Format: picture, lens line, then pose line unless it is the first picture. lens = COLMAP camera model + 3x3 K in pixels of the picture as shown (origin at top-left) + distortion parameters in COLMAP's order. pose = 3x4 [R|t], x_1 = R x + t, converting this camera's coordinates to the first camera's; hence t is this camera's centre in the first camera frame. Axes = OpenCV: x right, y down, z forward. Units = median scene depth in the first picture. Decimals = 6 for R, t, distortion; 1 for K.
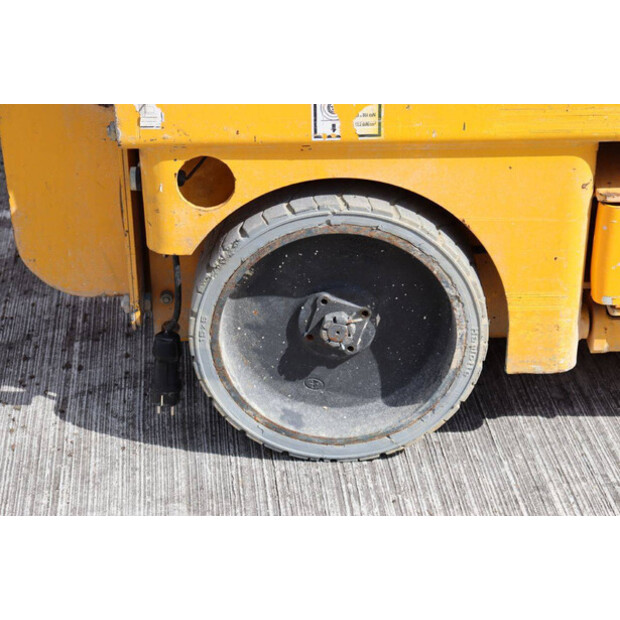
lens RADIAL K [[1395.5, 0, 310.0], [0, 1395.5, 310.0], [0, 0, 1]] dist [0.346080, 0.012666]
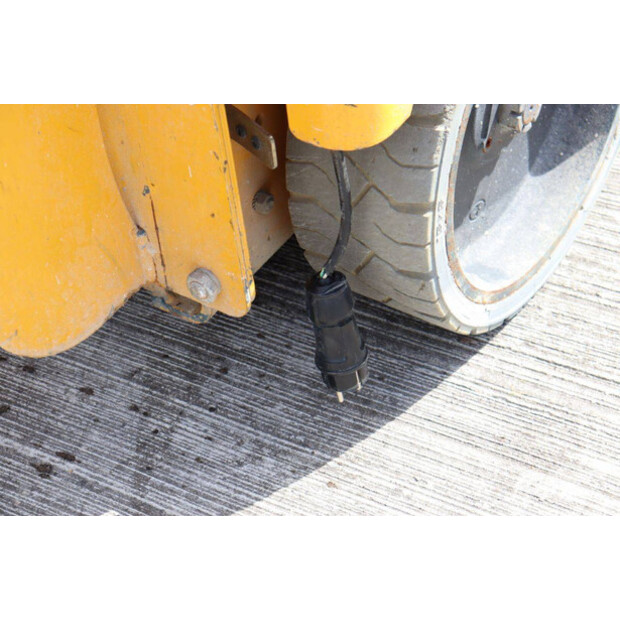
lens RADIAL K [[1460.4, 0, 320.0], [0, 1460.4, 308.2], [0, 0, 1]] dist [0.424909, 0.523227]
pose [[0.572047, -0.600939, 0.558243, -0.450550], [0.471033, 0.797868, 0.376211, -0.203050], [-0.671484, 0.047741, 0.739480, 0.558788]]
